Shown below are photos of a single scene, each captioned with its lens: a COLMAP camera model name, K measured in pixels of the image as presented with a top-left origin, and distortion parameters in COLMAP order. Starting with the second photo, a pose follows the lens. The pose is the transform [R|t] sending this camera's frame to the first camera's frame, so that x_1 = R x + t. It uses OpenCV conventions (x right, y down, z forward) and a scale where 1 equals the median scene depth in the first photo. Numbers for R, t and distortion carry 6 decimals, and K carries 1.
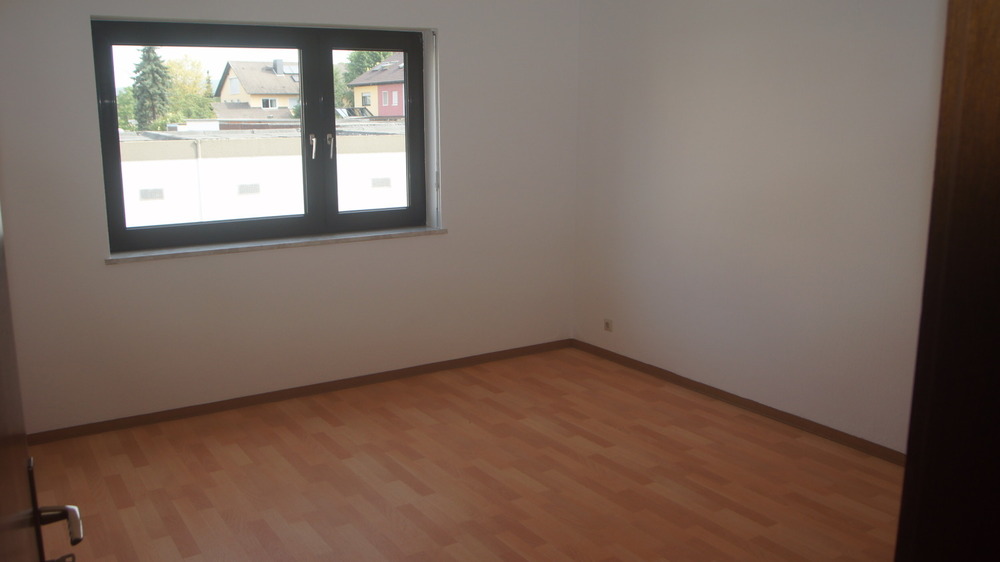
lens RADIAL K [[883.9, 0, 501.1], [0, 883.9, 282.9], [0, 0, 1]] dist [0.005276, -0.006508]
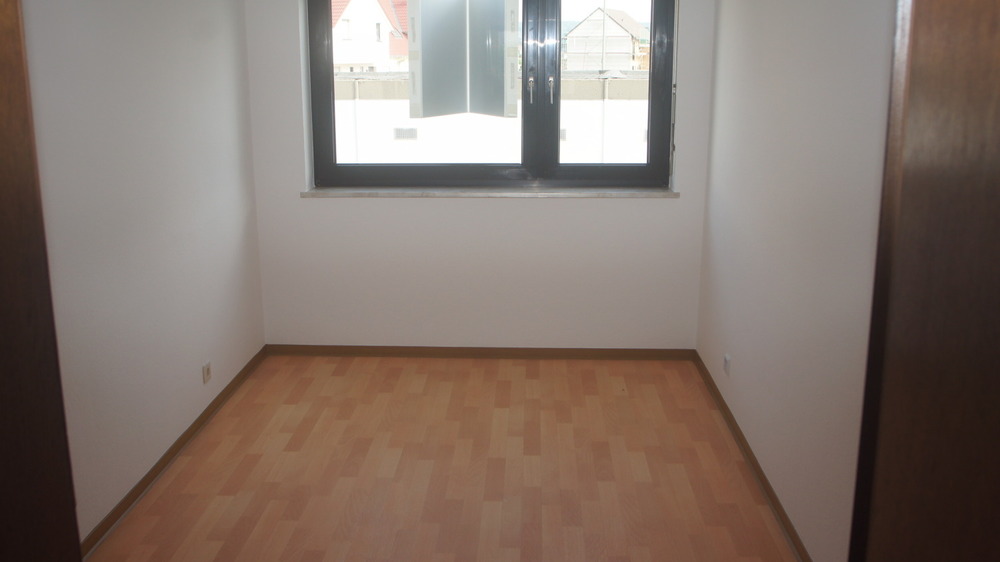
lens RADIAL K [[1014.2, 0, 499.4], [0, 1014.2, 281.4], [0, 0, 1]] dist [0.055694, 0.000000]
pose [[0.816393, 0.133136, -0.561940, 0.454362], [-0.112356, 0.991087, 0.071578, -0.034686], [0.566461, 0.004701, 0.824075, 0.126336]]
